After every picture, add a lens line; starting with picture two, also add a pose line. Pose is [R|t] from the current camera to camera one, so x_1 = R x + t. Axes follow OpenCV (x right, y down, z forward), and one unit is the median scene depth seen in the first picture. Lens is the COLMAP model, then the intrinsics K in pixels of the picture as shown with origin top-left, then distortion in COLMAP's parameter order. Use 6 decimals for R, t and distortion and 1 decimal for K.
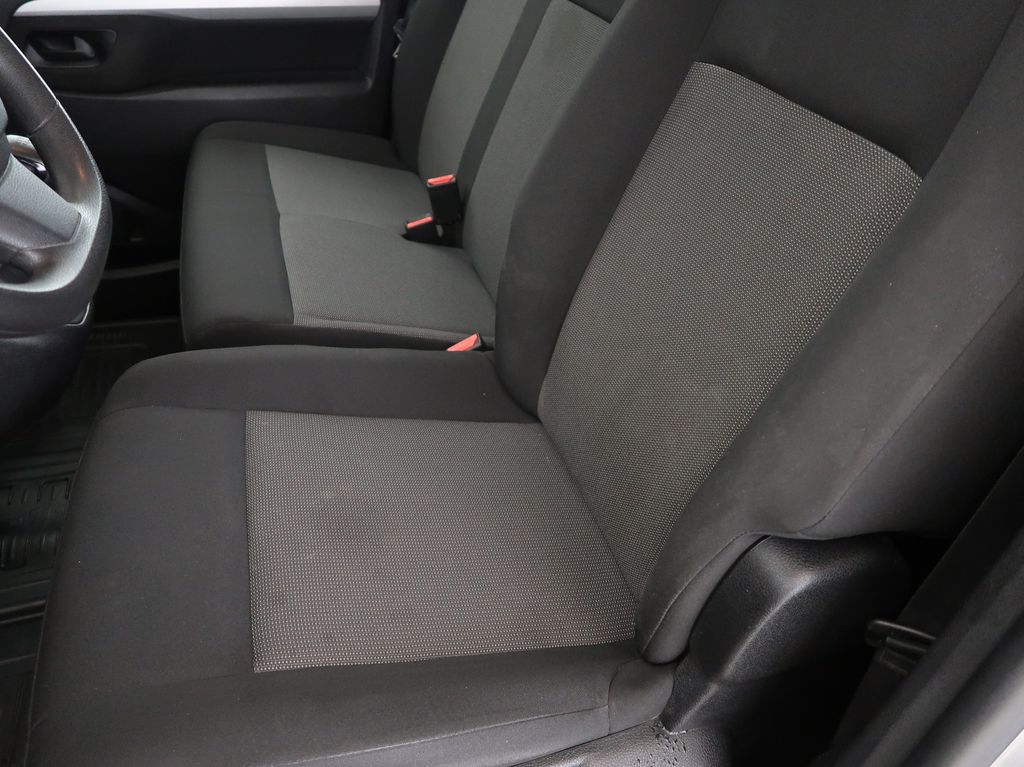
lens RADIAL K [[782.2, 0, 512.0], [0, 782.2, 383.5], [0, 0, 1]] dist [-0.038966, 0.003340]
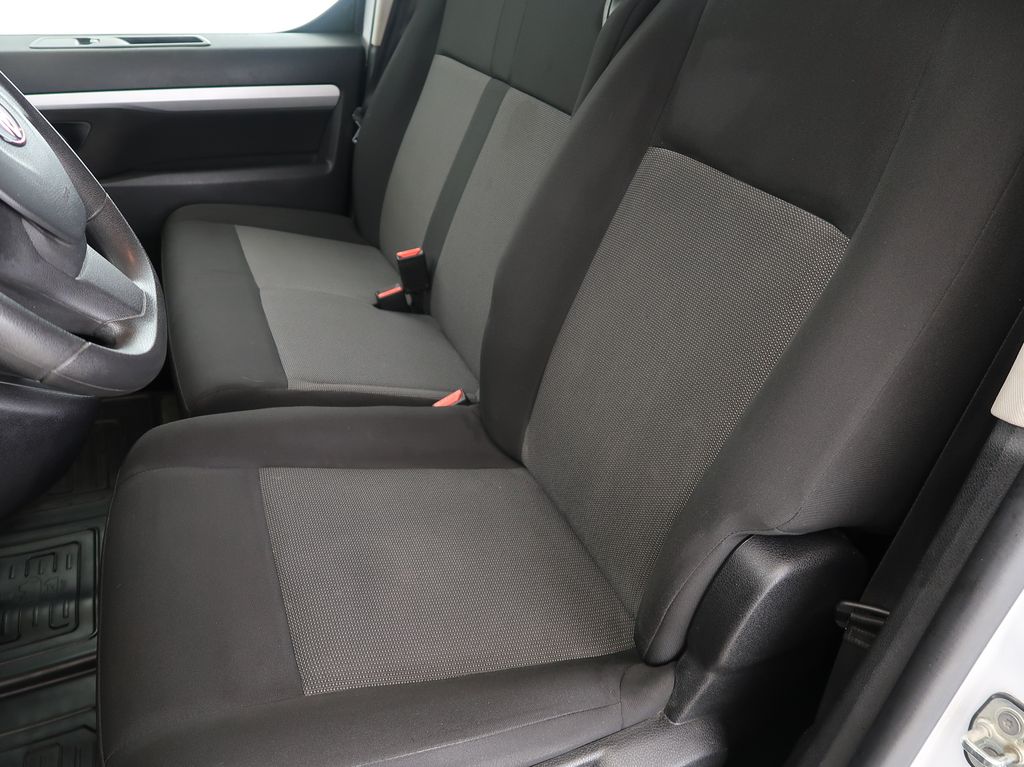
lens RADIAL K [[782.2, 0, 512.0], [0, 782.2, 383.5], [0, 0, 1]] dist [-0.038966, 0.003340]
pose [[0.994994, -0.045914, 0.088758, -0.077072], [0.053373, 0.995072, -0.083568, 0.025630], [-0.084483, 0.087887, 0.992541, -0.104437]]
